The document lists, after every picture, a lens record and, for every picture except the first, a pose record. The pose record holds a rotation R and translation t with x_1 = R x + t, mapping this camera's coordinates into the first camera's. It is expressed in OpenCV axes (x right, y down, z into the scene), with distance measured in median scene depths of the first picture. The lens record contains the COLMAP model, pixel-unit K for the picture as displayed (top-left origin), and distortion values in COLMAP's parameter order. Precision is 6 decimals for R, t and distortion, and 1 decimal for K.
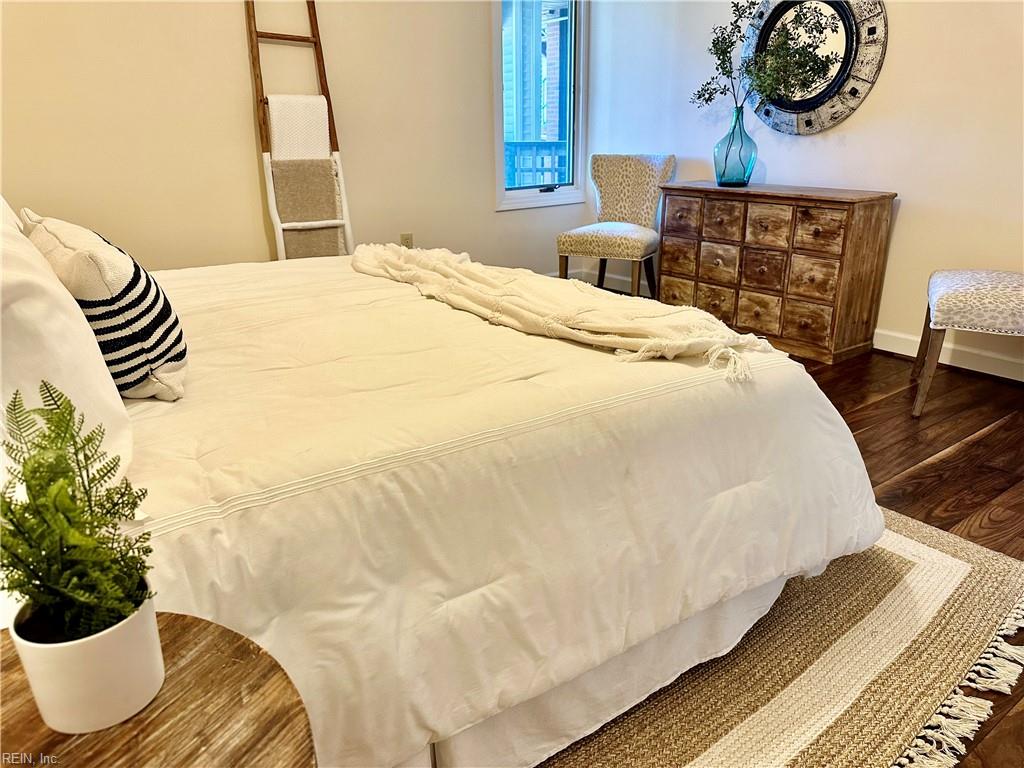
lens RADIAL K [[717.7, 0, 513.3], [0, 717.7, 388.9], [0, 0, 1]] dist [0.097258, -0.133491]
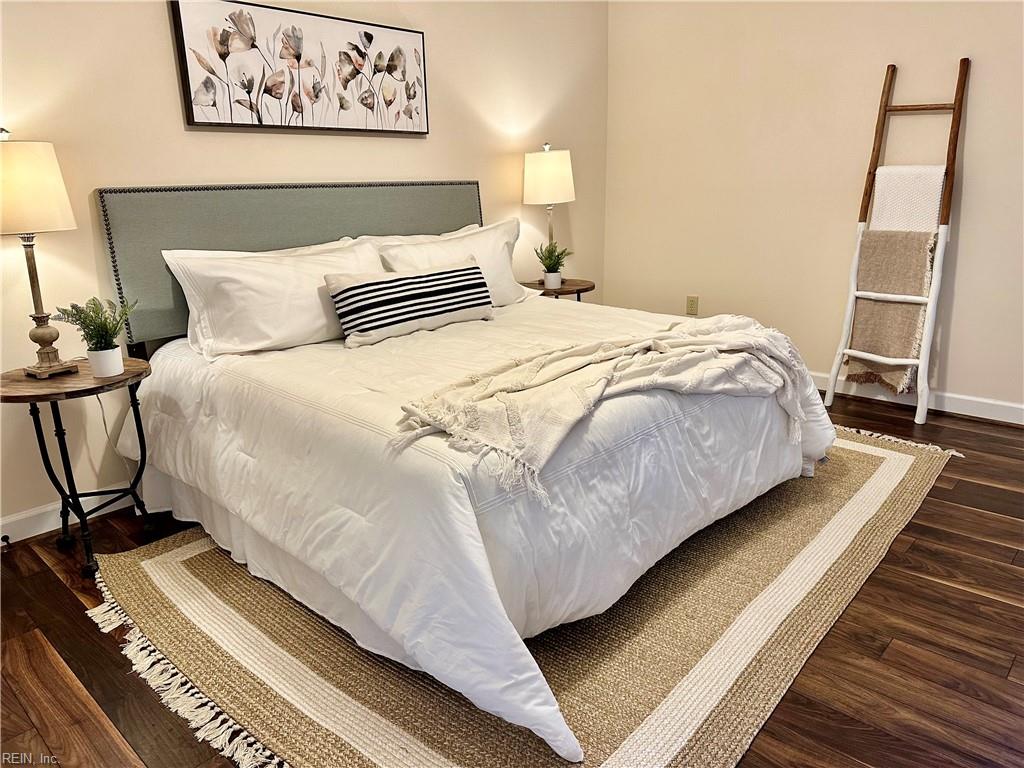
lens RADIAL K [[717.7, 0, 513.3], [0, 717.7, 388.9], [0, 0, 1]] dist [0.097258, -0.133491]
pose [[0.208095, 0.280304, -0.937084, 0.566833], [-0.318644, 0.925220, 0.205995, -0.159783], [0.924750, 0.255729, 0.281851, 0.313453]]
